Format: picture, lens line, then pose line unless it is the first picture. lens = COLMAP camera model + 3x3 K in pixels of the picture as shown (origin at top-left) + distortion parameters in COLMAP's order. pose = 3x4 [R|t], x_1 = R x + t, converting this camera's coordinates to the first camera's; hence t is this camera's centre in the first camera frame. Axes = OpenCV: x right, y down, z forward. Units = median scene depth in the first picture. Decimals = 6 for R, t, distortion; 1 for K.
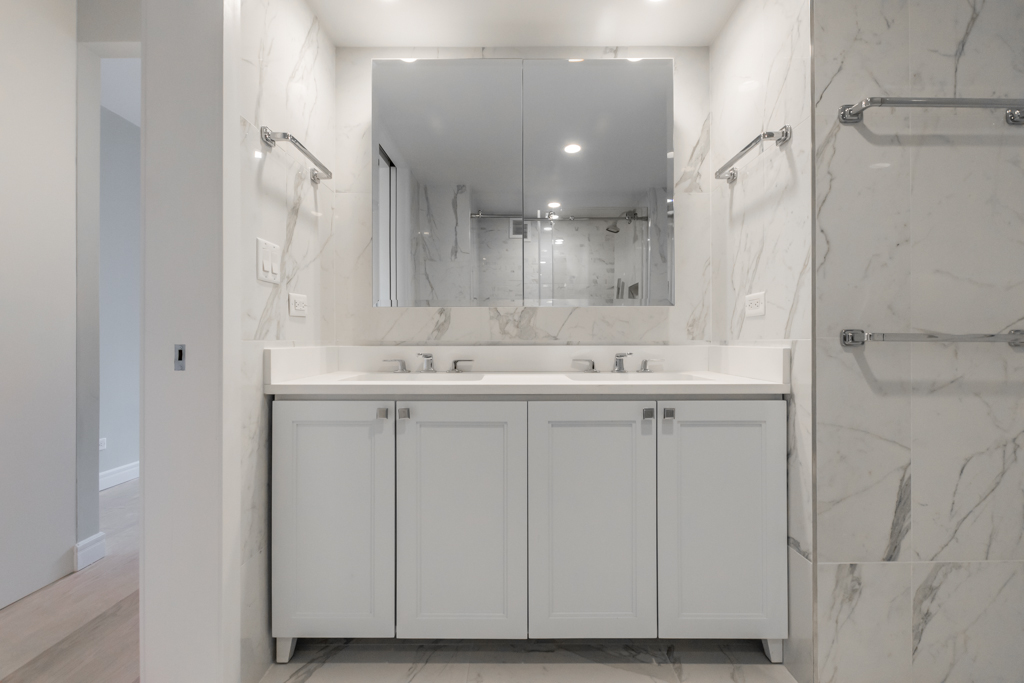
lens RADIAL K [[431.8, 0, 511.9], [0, 431.8, 342.3], [0, 0, 1]] dist [-0.015114, -0.000048]
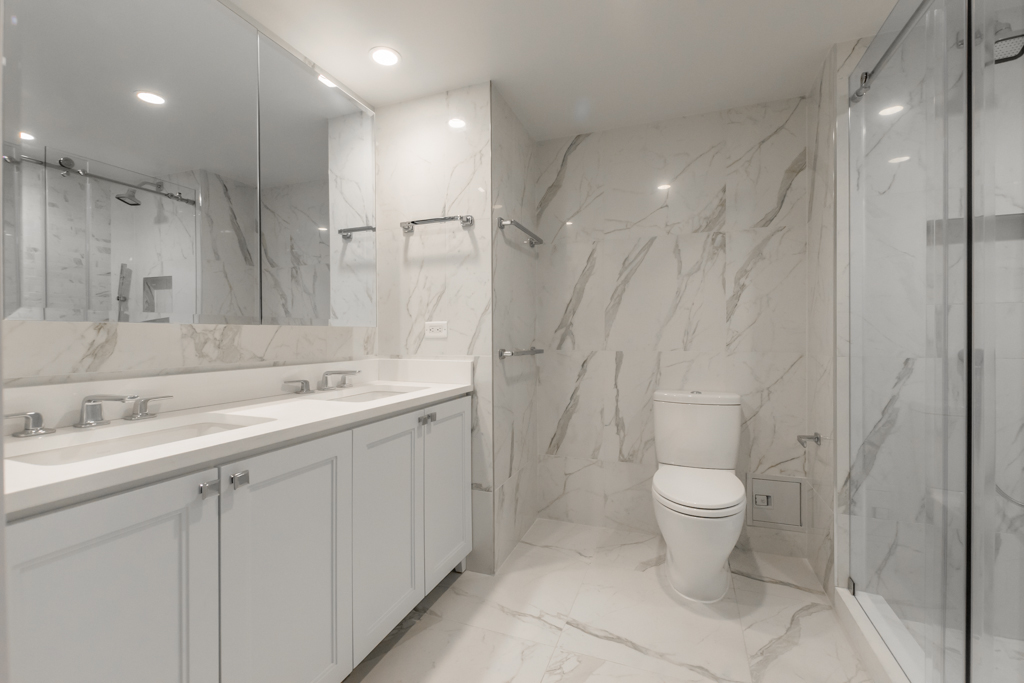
lens RADIAL K [[455.5, 0, 513.4], [0, 455.5, 337.6], [0, 0, 1]] dist [-0.003952, -0.000289]
pose [[0.341406, -0.009229, 0.939871, -0.648042], [0.000942, 0.999955, 0.009477, -0.067368], [-0.939915, -0.002350, 0.341399, 0.233446]]
